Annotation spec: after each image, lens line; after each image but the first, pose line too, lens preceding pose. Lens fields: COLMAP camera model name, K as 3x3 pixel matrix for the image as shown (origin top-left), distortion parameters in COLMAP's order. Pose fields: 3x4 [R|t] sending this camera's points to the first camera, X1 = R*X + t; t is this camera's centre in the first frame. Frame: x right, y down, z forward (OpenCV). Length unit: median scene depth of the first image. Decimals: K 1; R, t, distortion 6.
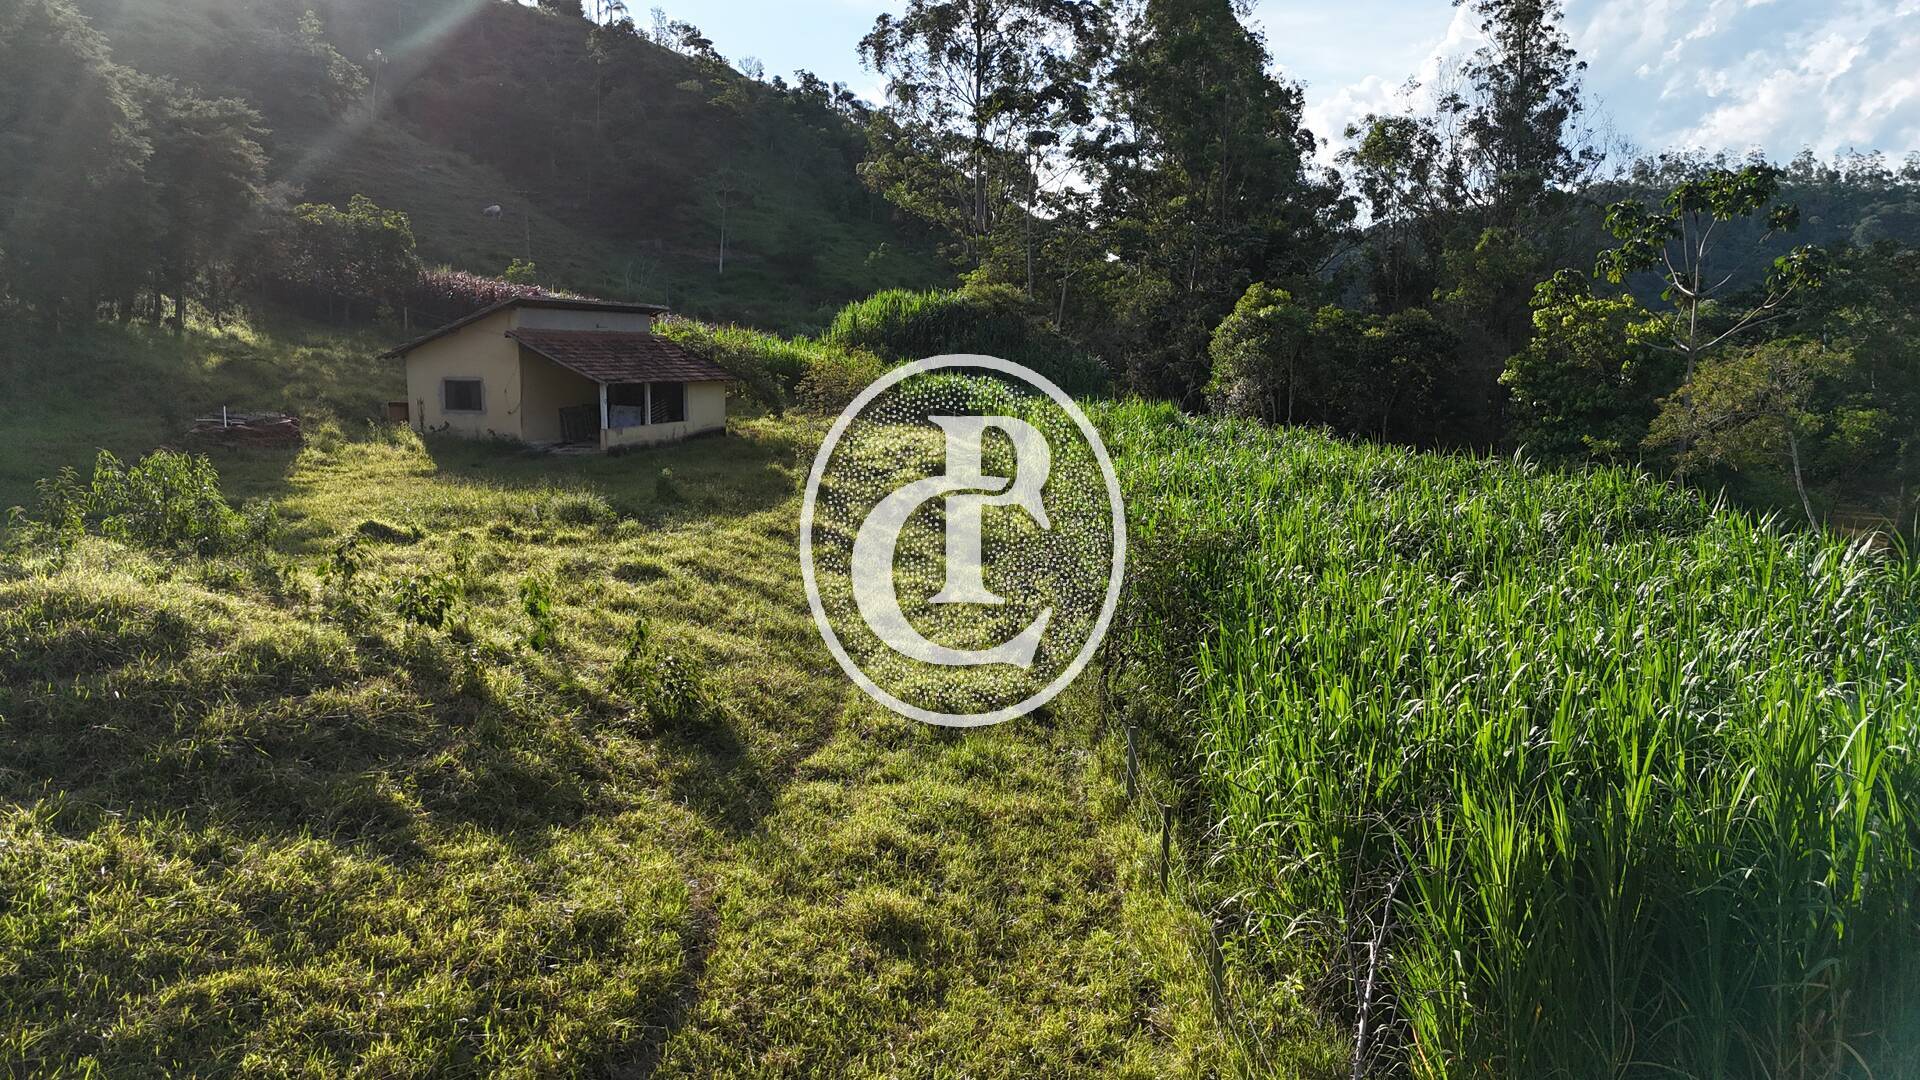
lens RADIAL K [[1434.5, 0, 960.0], [0, 1434.5, 540.0], [0, 0, 1]] dist [0.080619, -0.074613]
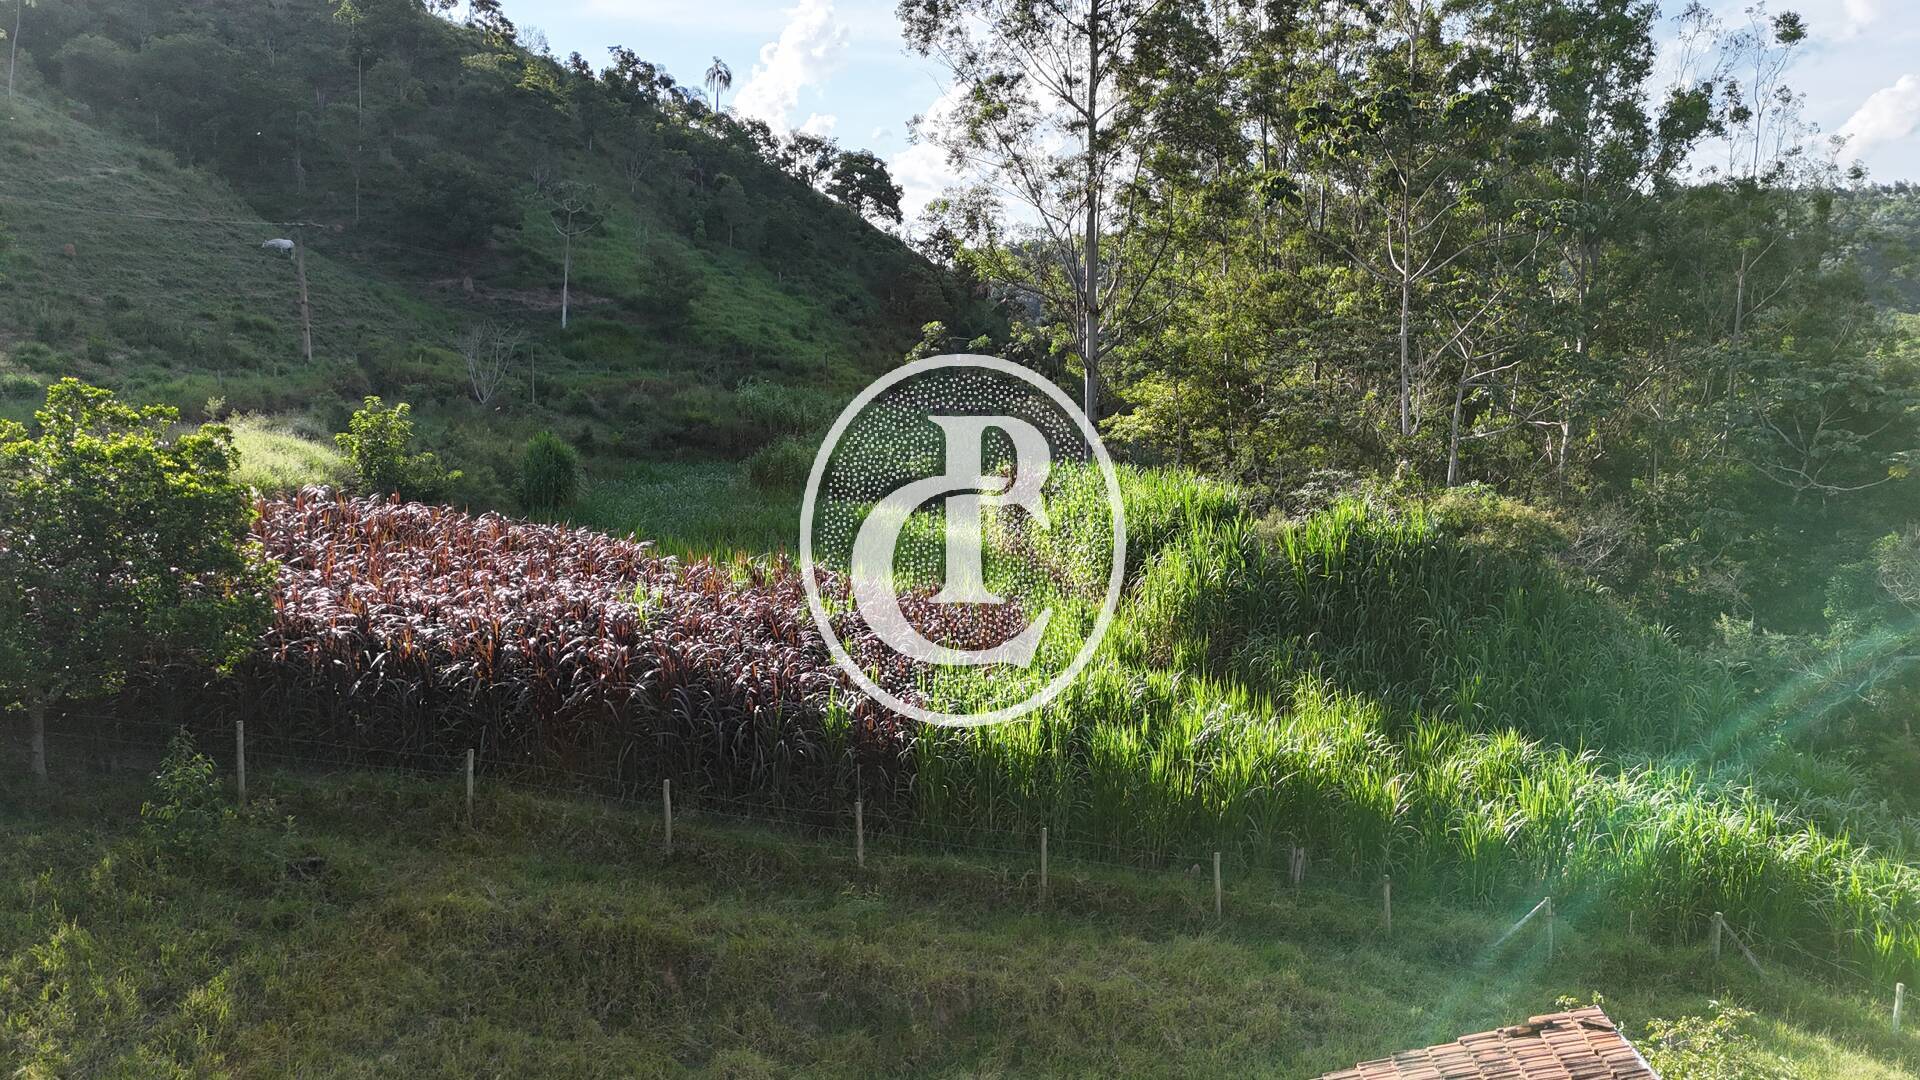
lens RADIAL K [[1434.5, 0, 960.0], [0, 1434.5, 540.0], [0, 0, 1]] dist [0.080619, -0.074613]
pose [[0.980570, -0.026926, 0.194315, -0.375122], [0.025960, 0.999635, 0.007514, -0.261661], [-0.194446, -0.002324, 0.980910, 0.855435]]
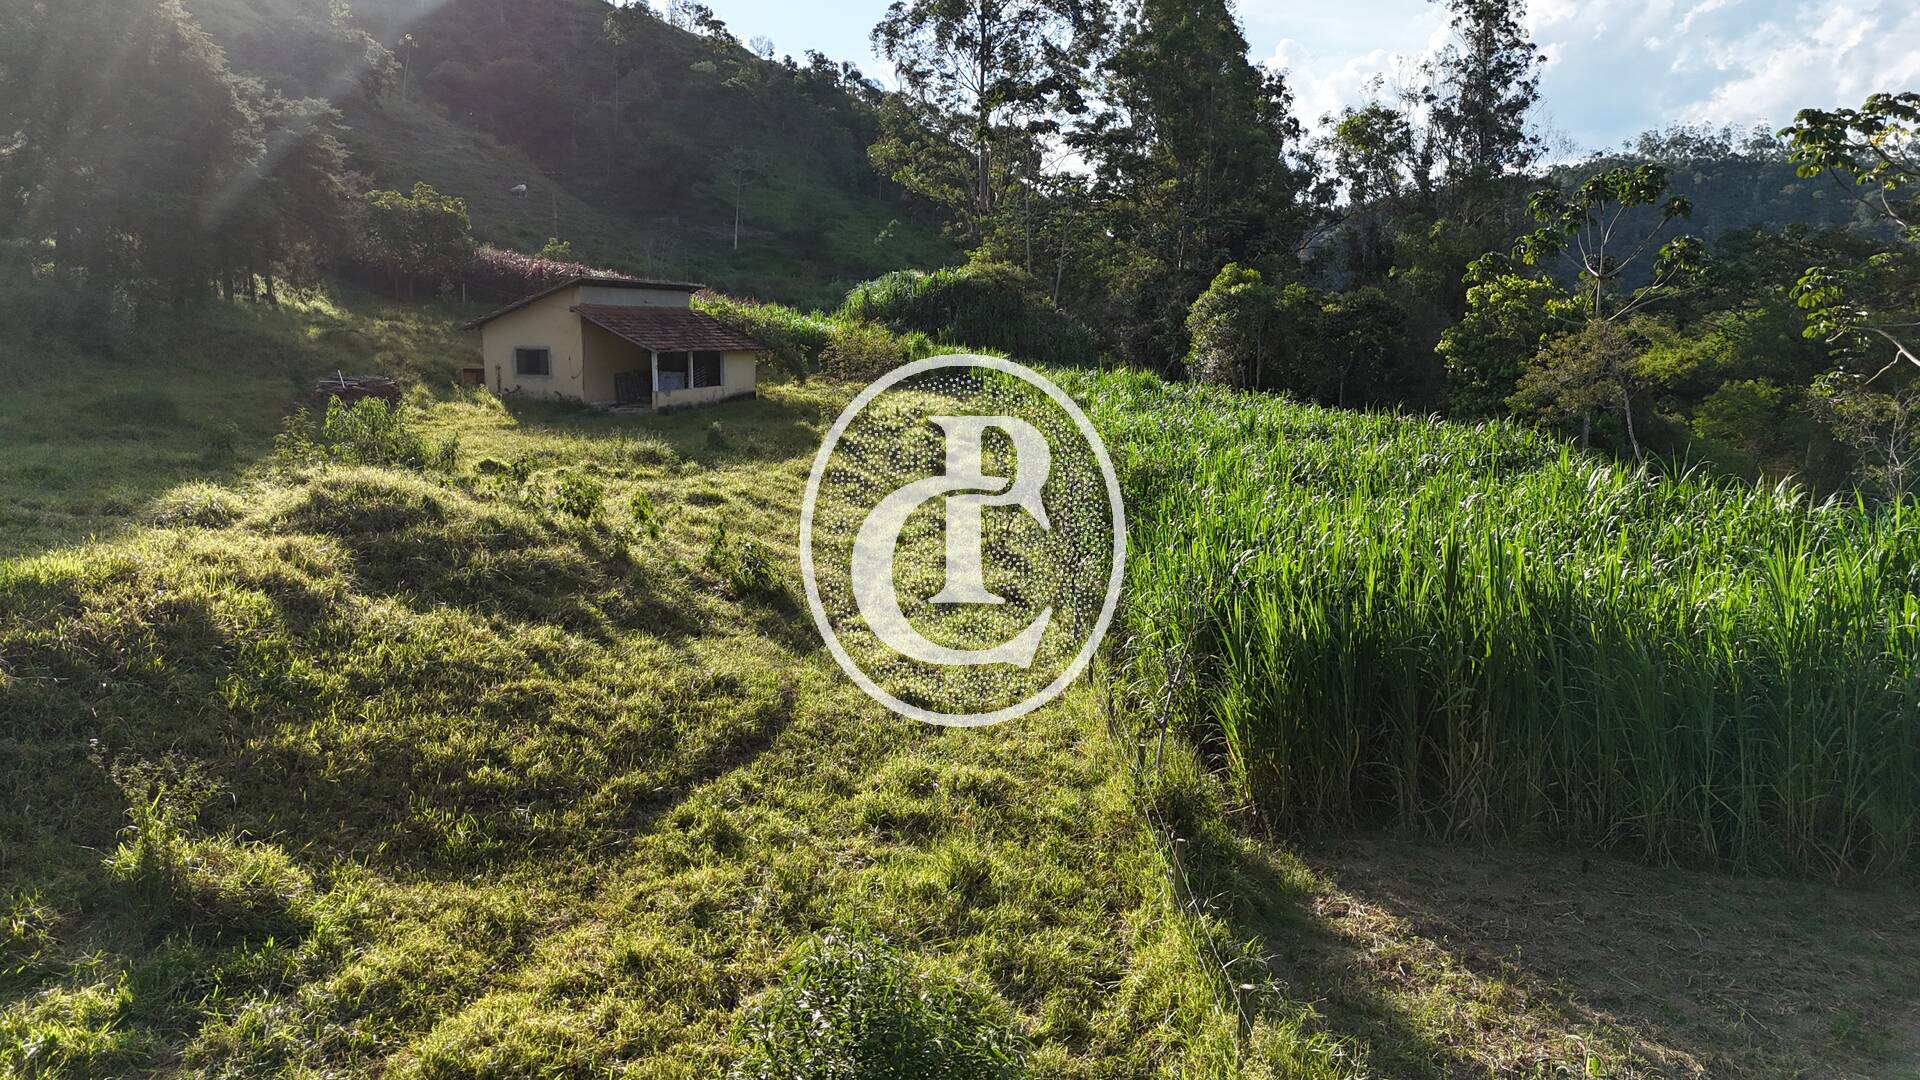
lens RADIAL K [[1434.5, 0, 960.0], [0, 1434.5, 540.0], [0, 0, 1]] dist [0.080619, -0.074613]
pose [[0.999989, 0.001747, -0.004445, 0.003751], [-0.001667, 0.999840, 0.017799, 0.019669], [0.004476, -0.017792, 0.999832, -0.145821]]
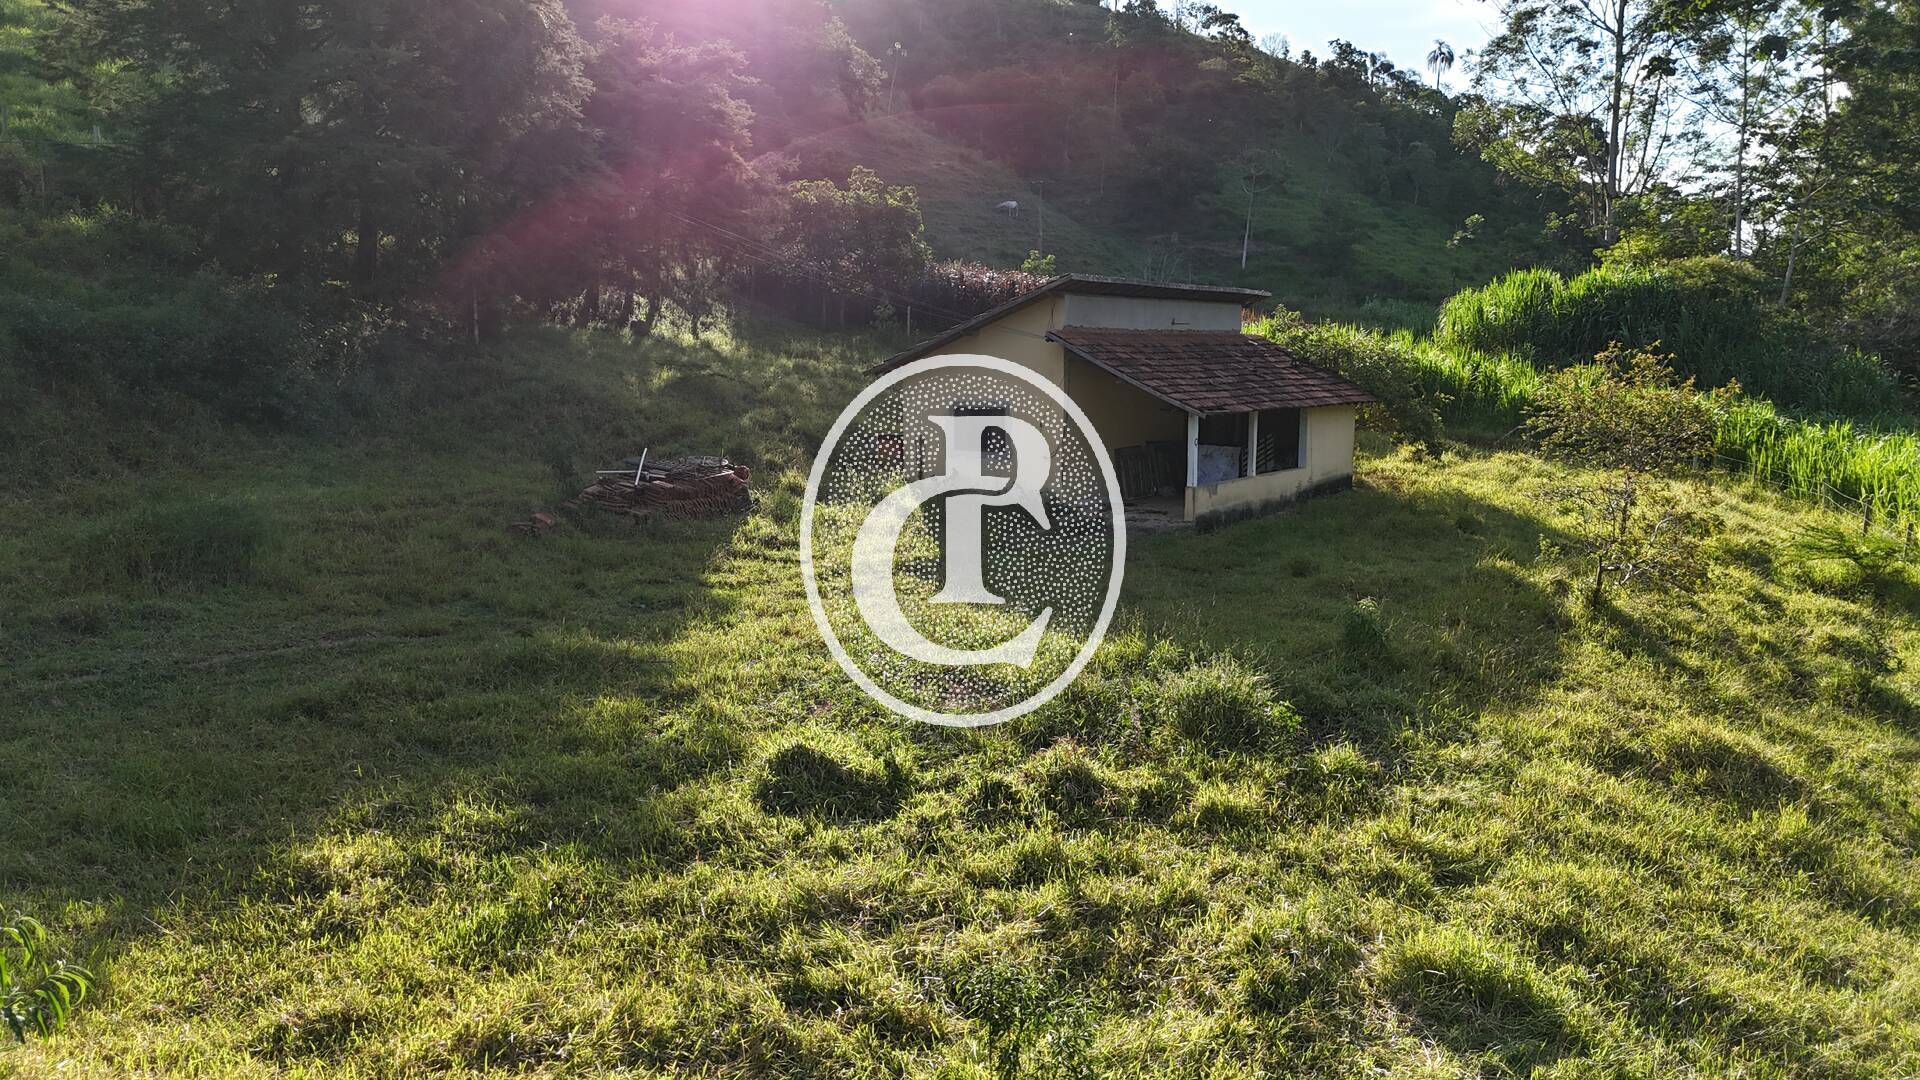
lens RADIAL K [[1434.5, 0, 960.0], [0, 1434.5, 540.0], [0, 0, 1]] dist [0.080619, -0.074613]
pose [[0.946099, 0.037892, -0.321653, -0.128123], [-0.038878, 0.999238, 0.003357, -0.047374], [0.321535, 0.009329, 0.946852, 0.348337]]
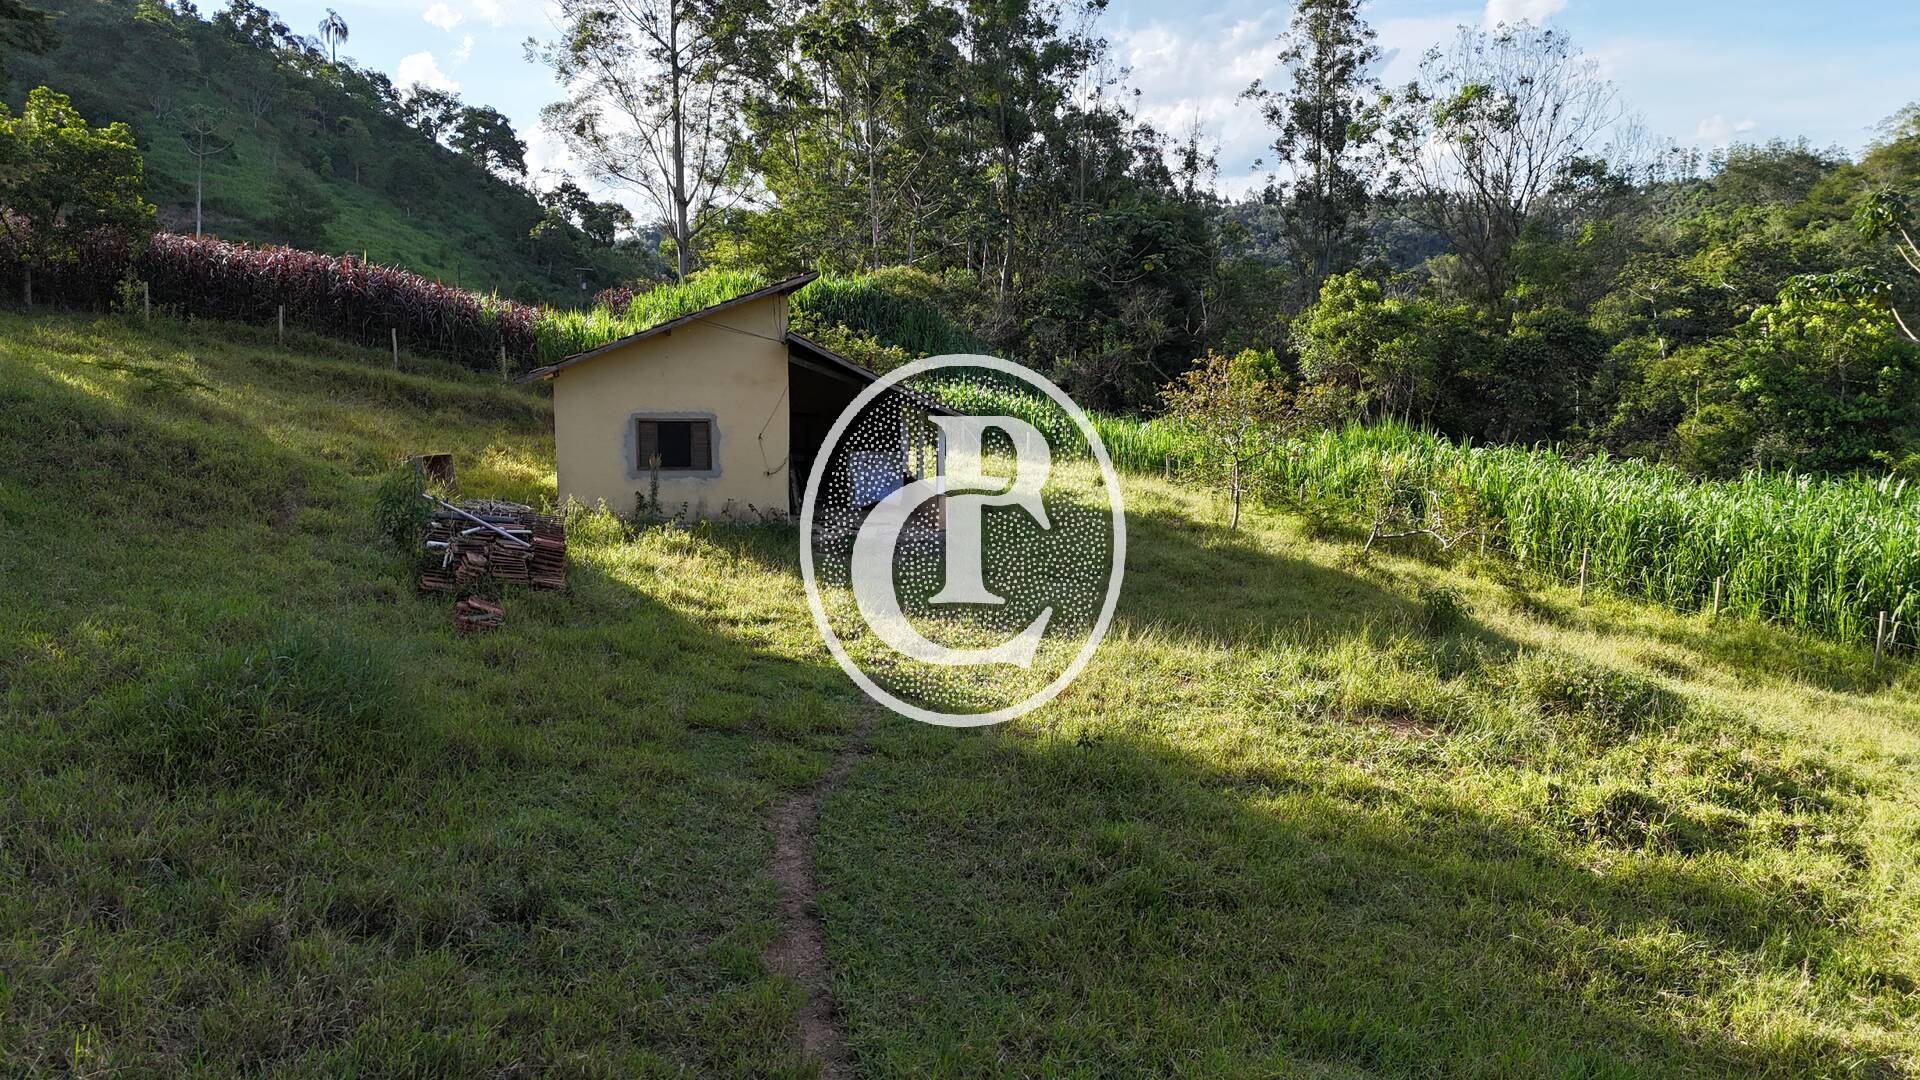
lens RADIAL K [[1465.6, 0, 960.0], [0, 1465.6, 540.0], [0, 0, 1]] dist [0.039609, -0.002303]
pose [[0.906184, -0.054195, 0.419396, -0.449420], [0.053258, 0.998483, 0.013953, -0.052594], [-0.419516, 0.009692, 0.907696, 0.386057]]
